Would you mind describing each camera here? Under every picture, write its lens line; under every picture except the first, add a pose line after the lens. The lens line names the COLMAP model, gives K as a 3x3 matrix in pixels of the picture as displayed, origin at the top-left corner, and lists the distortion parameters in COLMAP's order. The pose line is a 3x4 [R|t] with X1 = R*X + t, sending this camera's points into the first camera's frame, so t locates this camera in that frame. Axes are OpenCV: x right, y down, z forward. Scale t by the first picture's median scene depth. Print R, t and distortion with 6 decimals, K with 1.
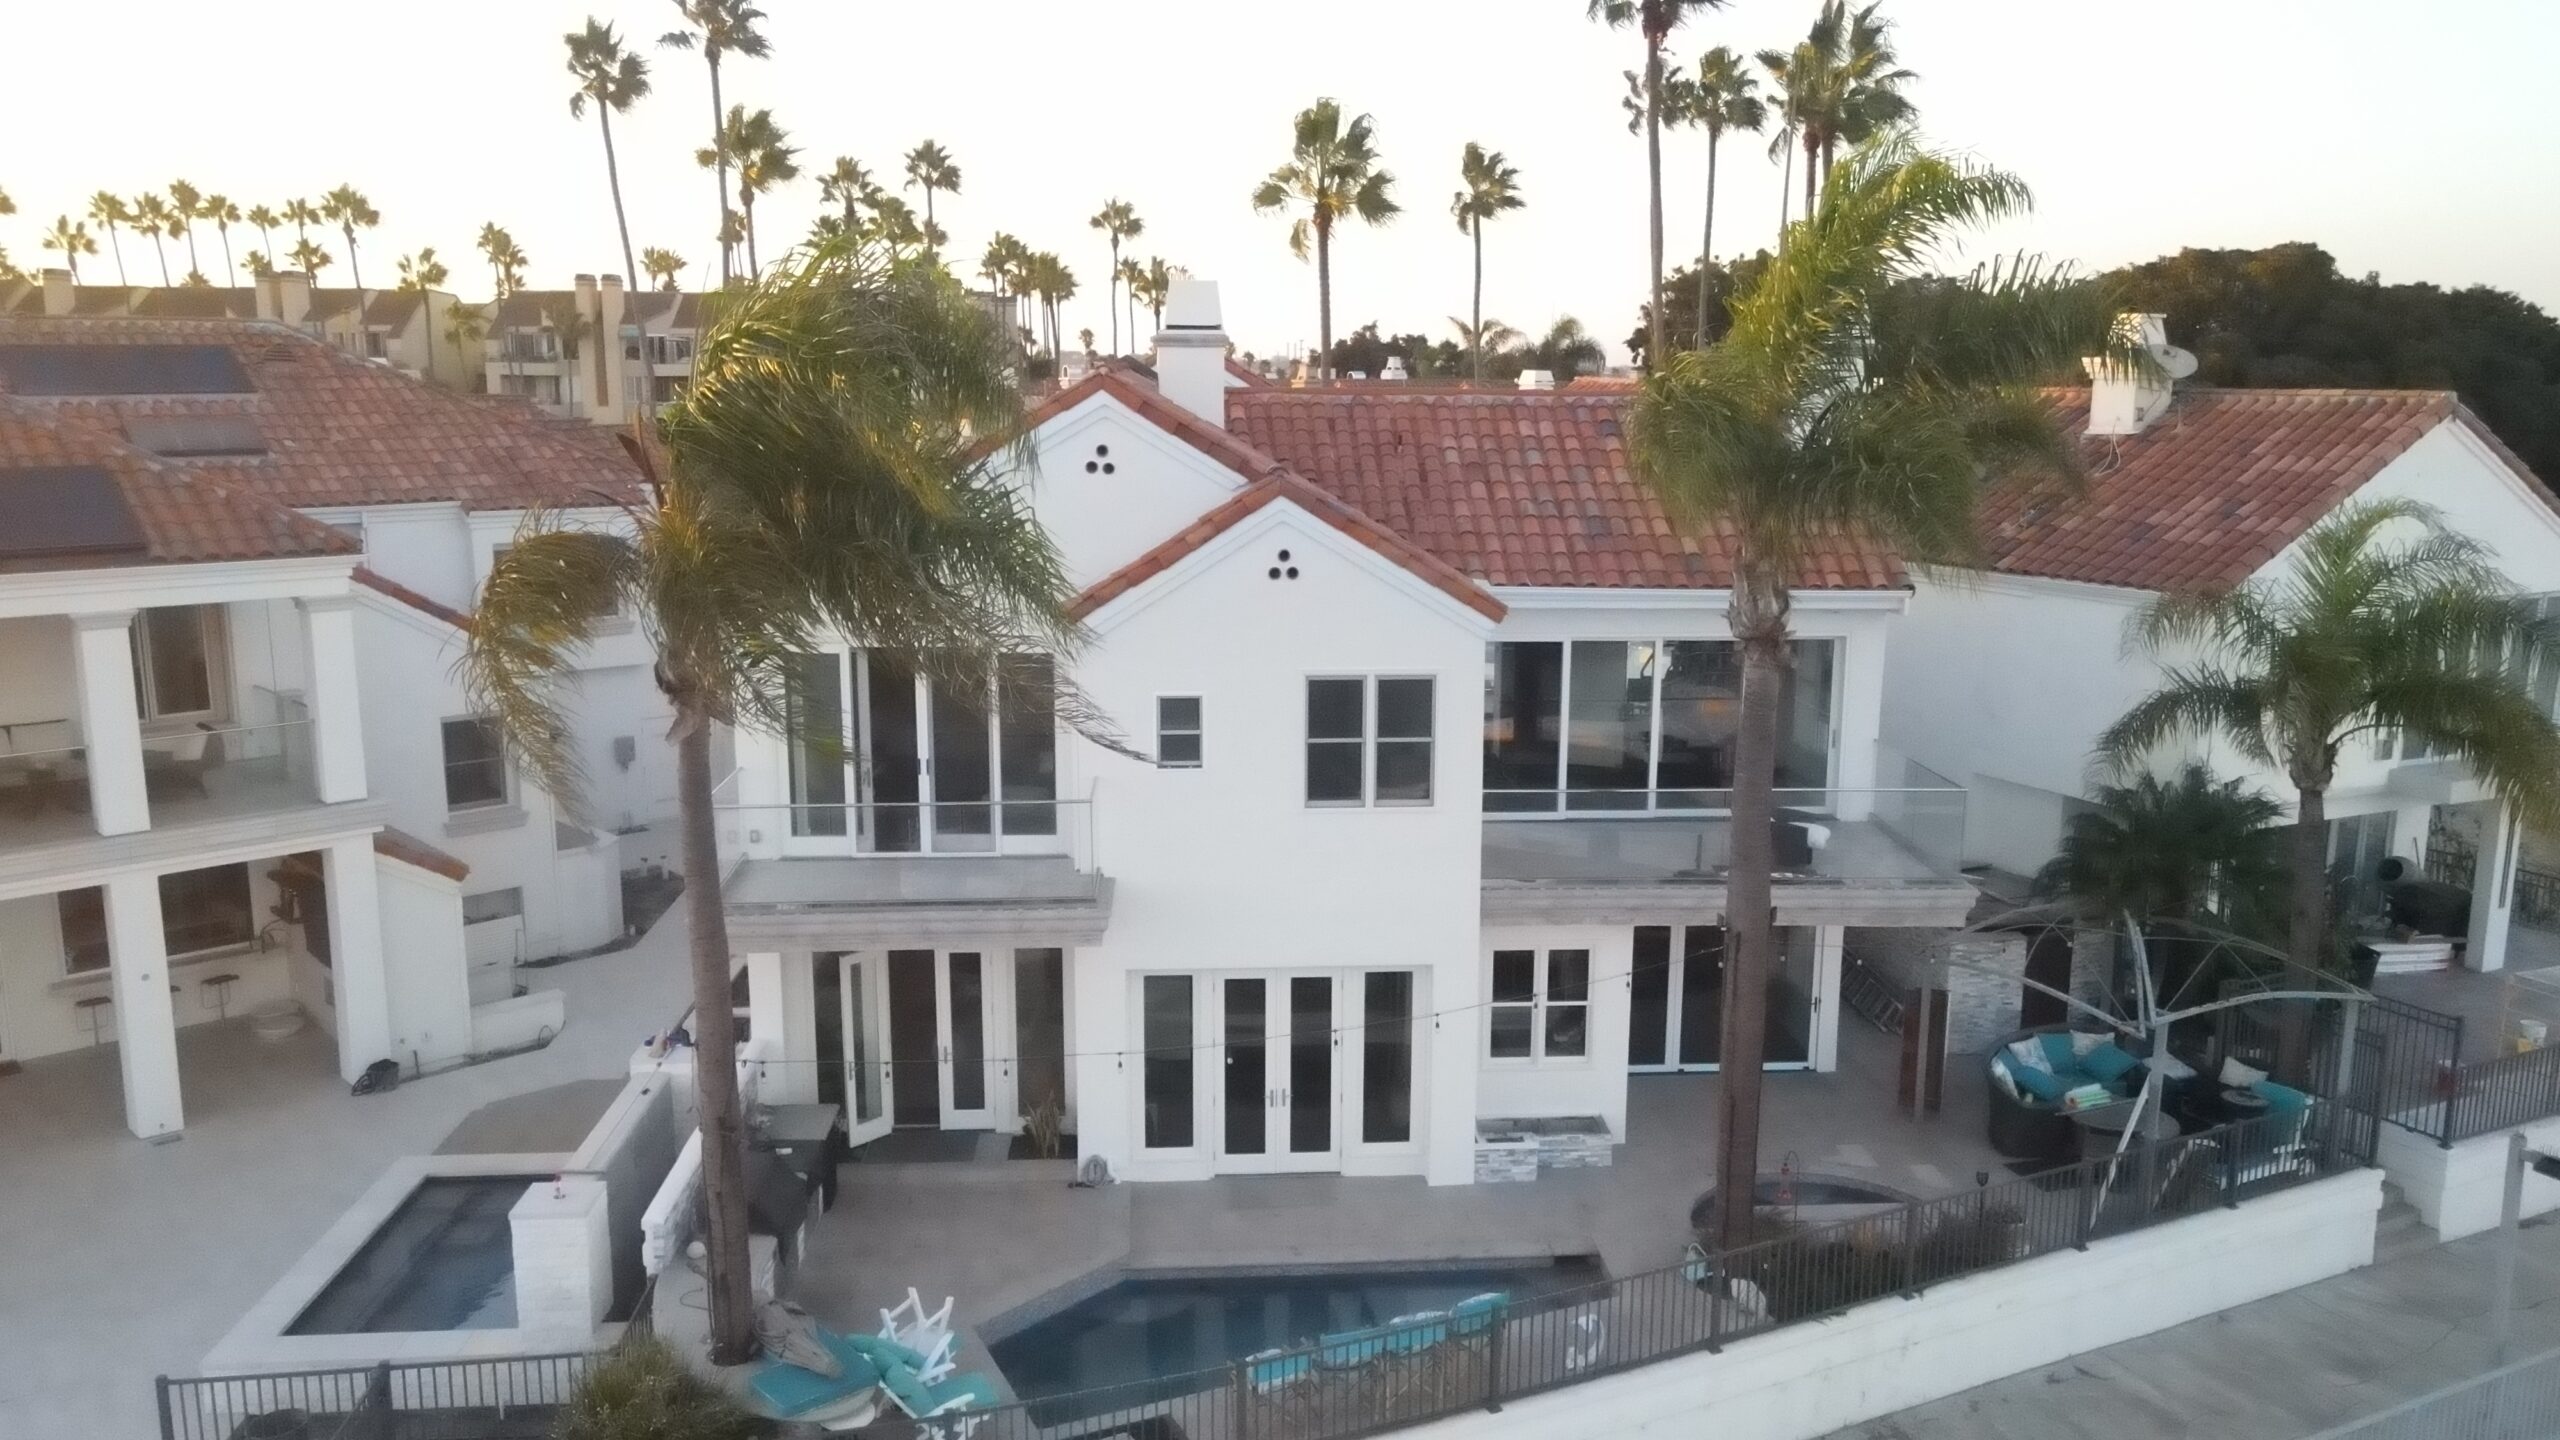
lens RADIAL K [[1882.8, 0, 1285.0], [0, 1882.8, 712.6], [0, 0, 1]] dist [0.005923, 0.005153]
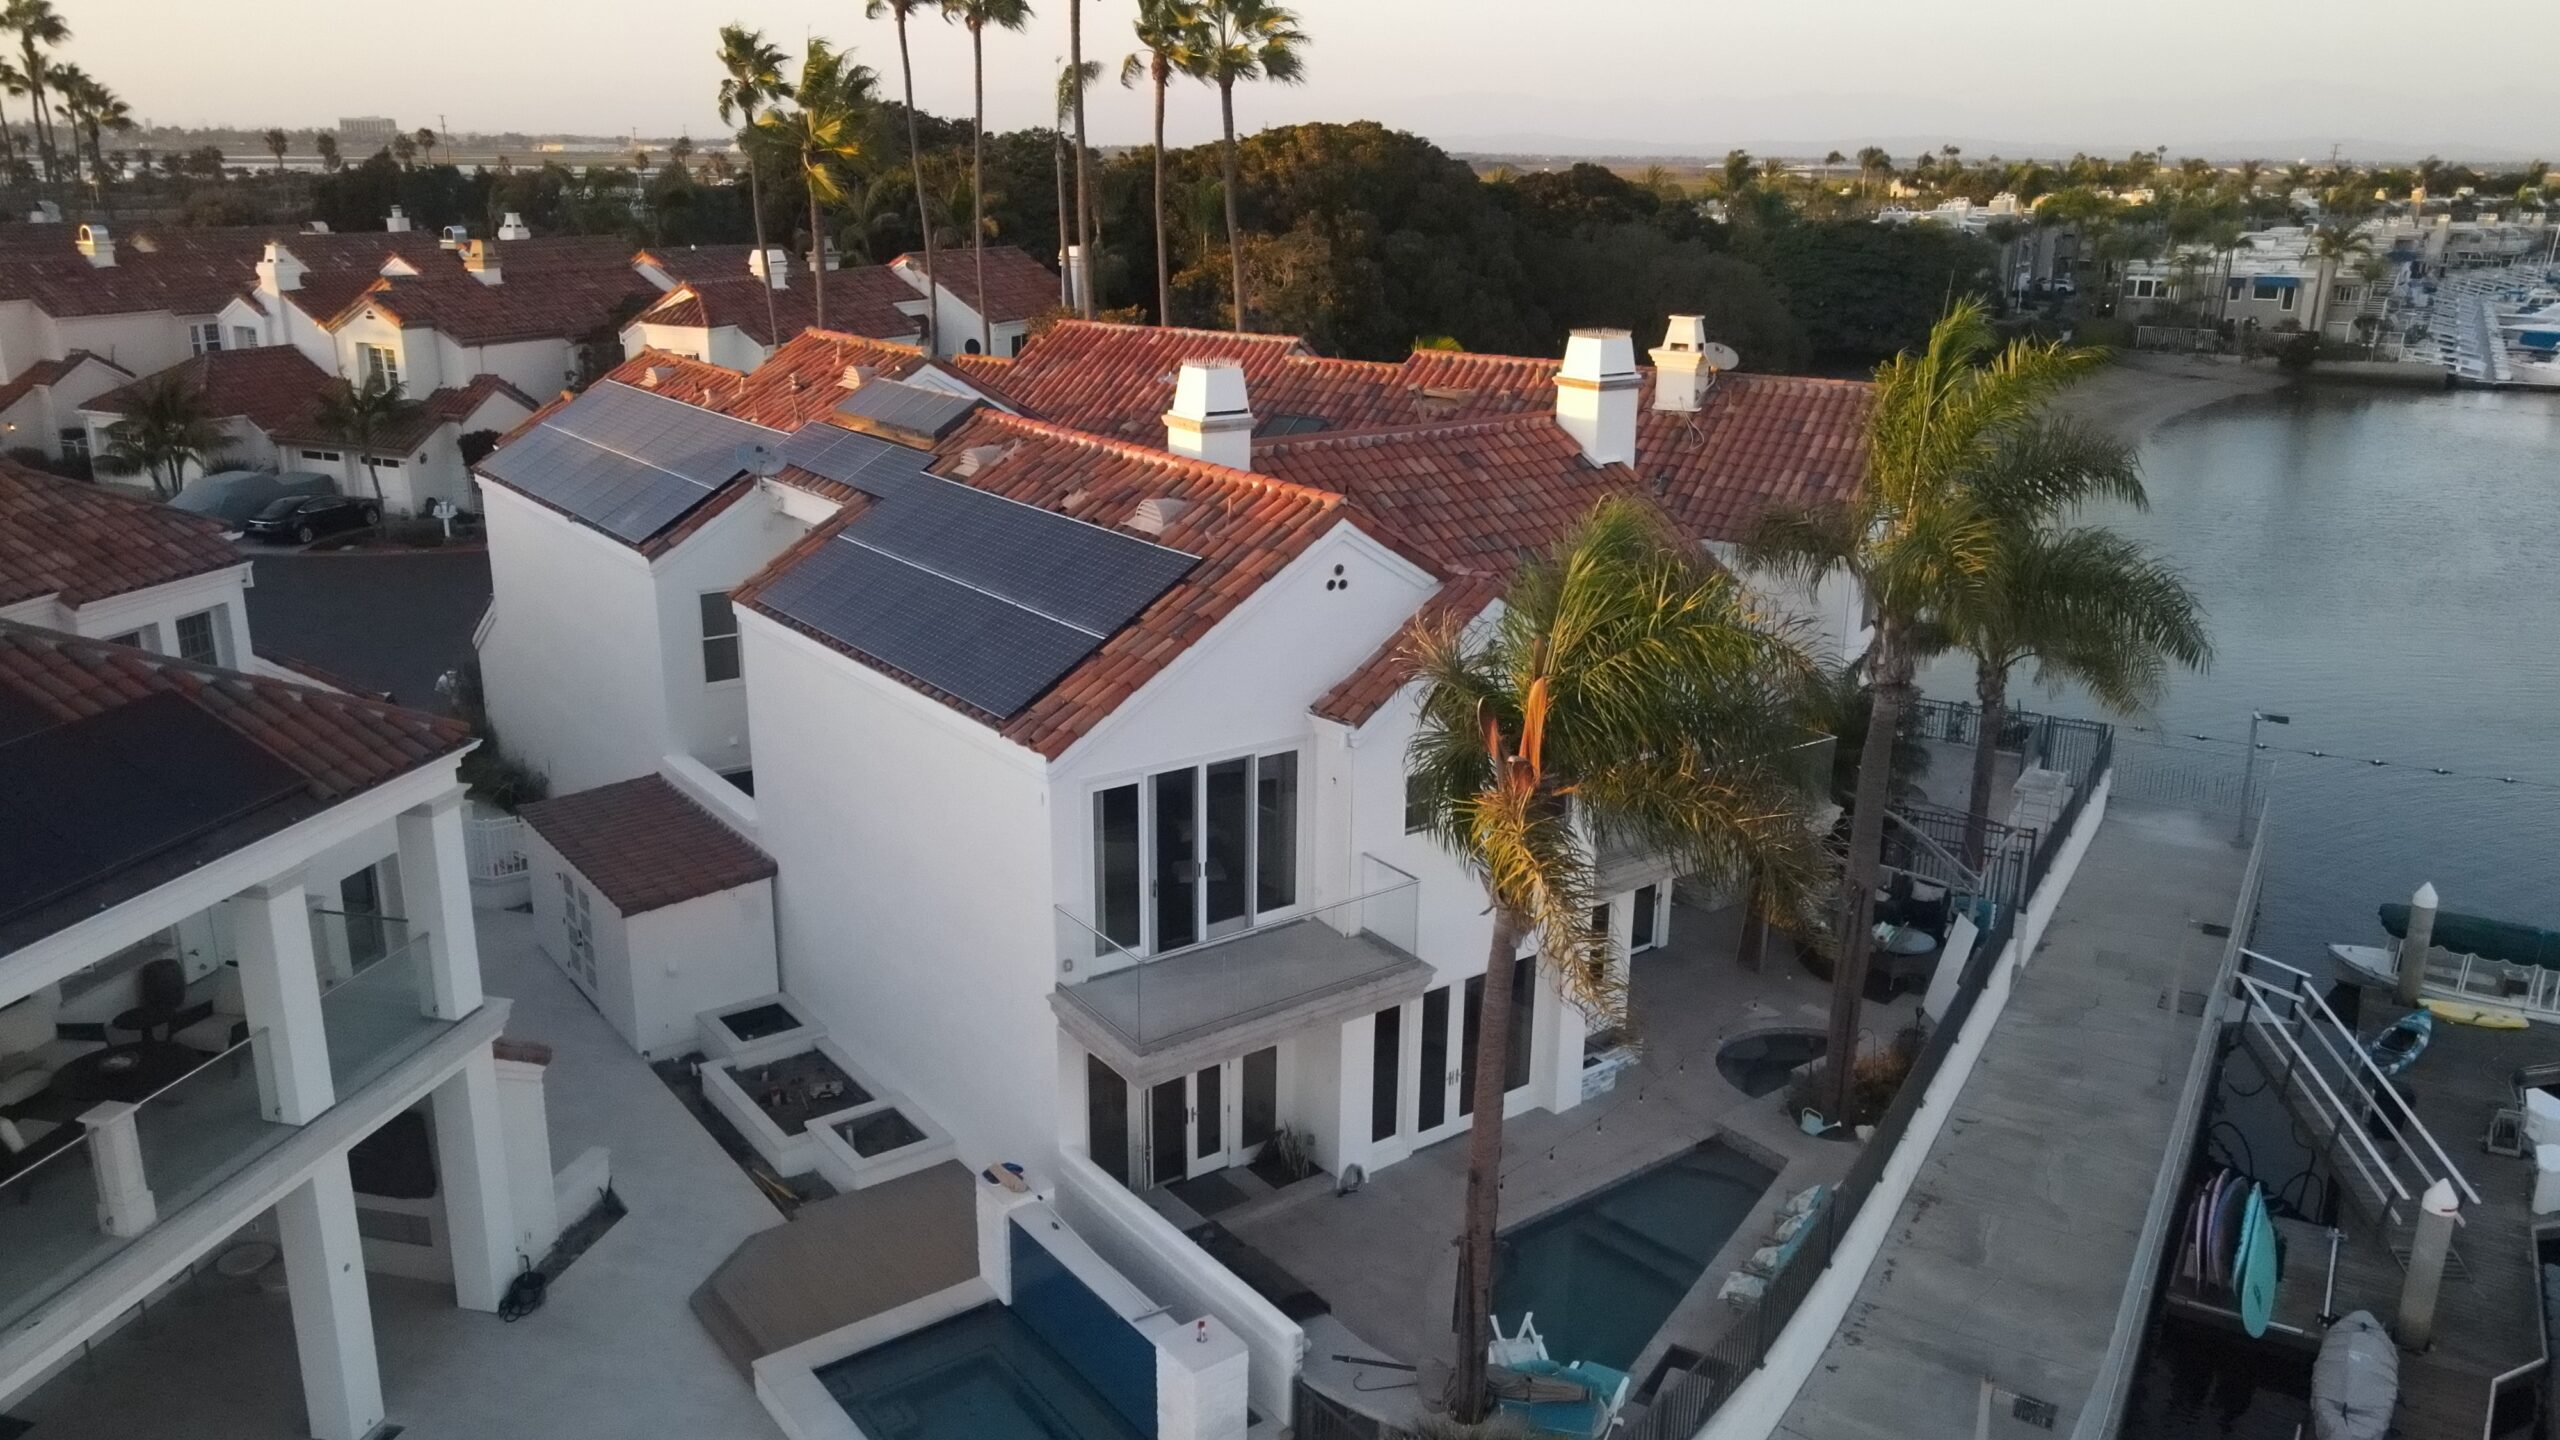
lens RADIAL K [[1907.8, 0, 1280.0], [0, 1907.8, 720.0], [0, 0, 1]] dist [0.010566, 0.003085]
pose [[0.834693, -0.151766, 0.529391, -0.710565], [0.089440, 0.985874, 0.141611, -0.205063], [-0.543405, -0.070853, 0.836475, 0.051229]]
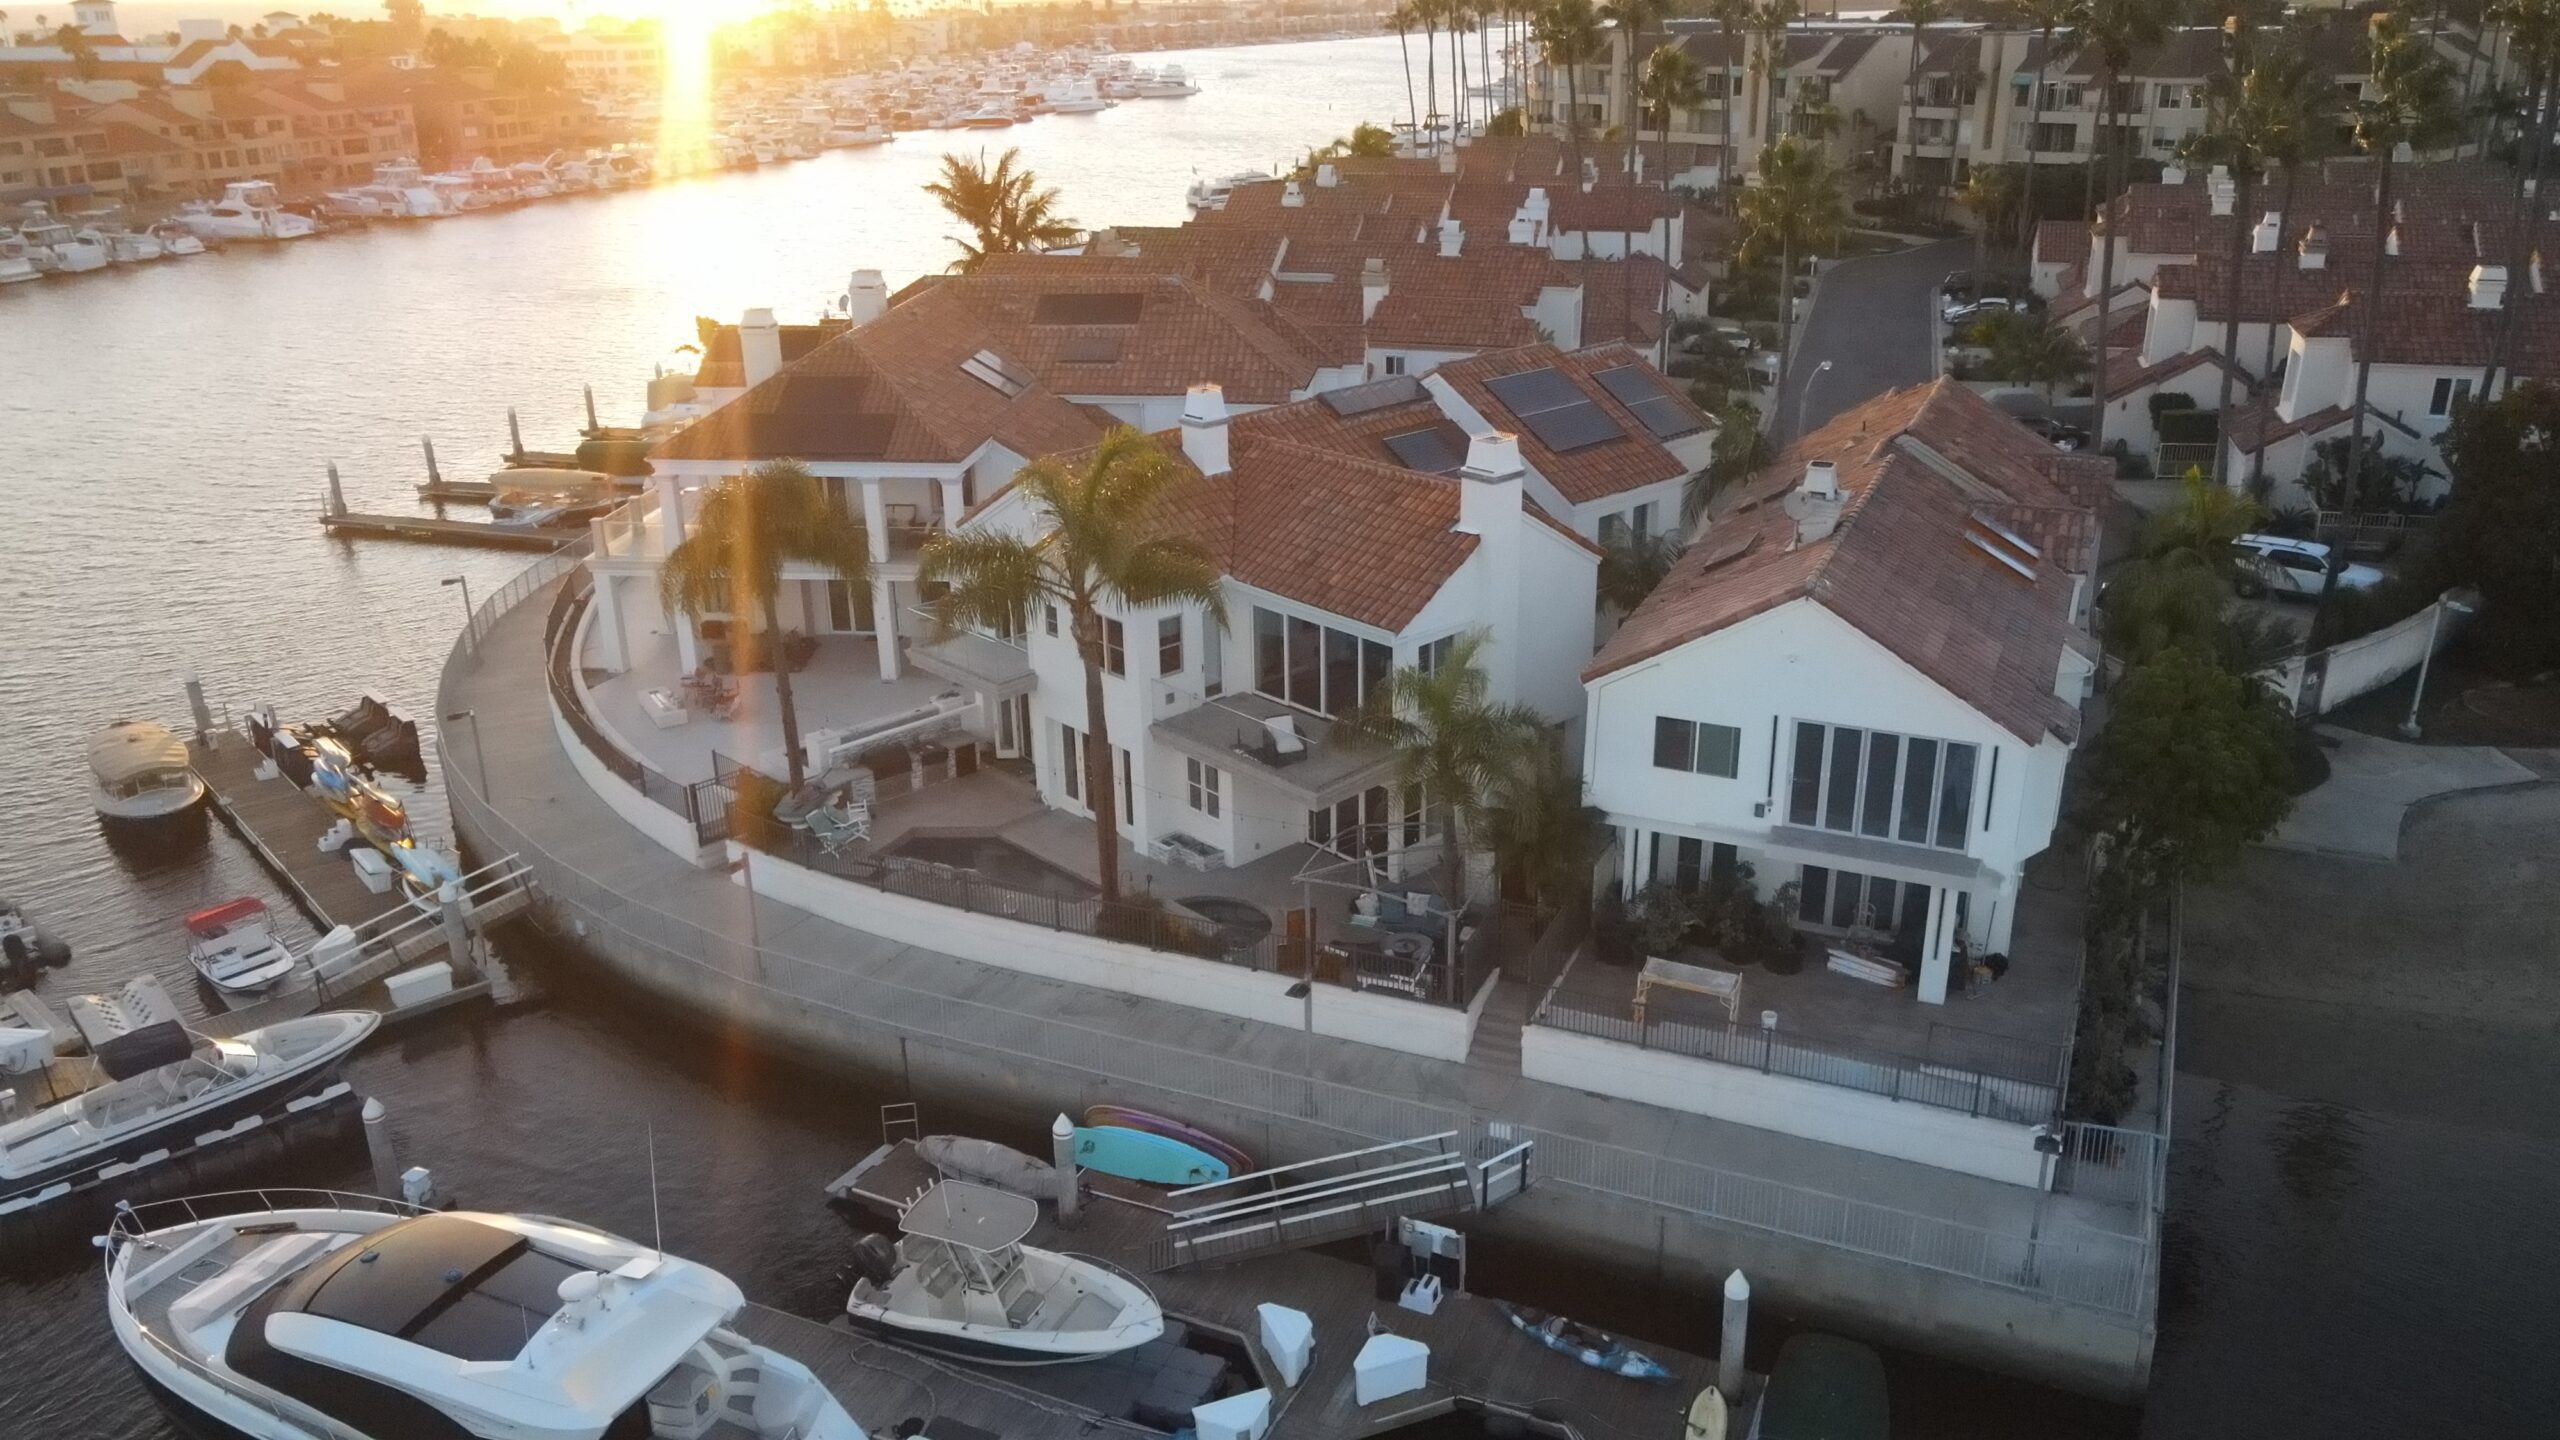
lens RADIAL K [[1832.2, 0, 1280.0], [0, 1832.2, 720.0], [0, 0, 1]] dist [0.000818, 0.000178]
pose [[0.643155, 0.263522, -0.718963, 1.644253], [-0.117036, 0.961715, 0.247802, -0.428425], [0.756739, -0.075231, 0.649373, -0.220729]]
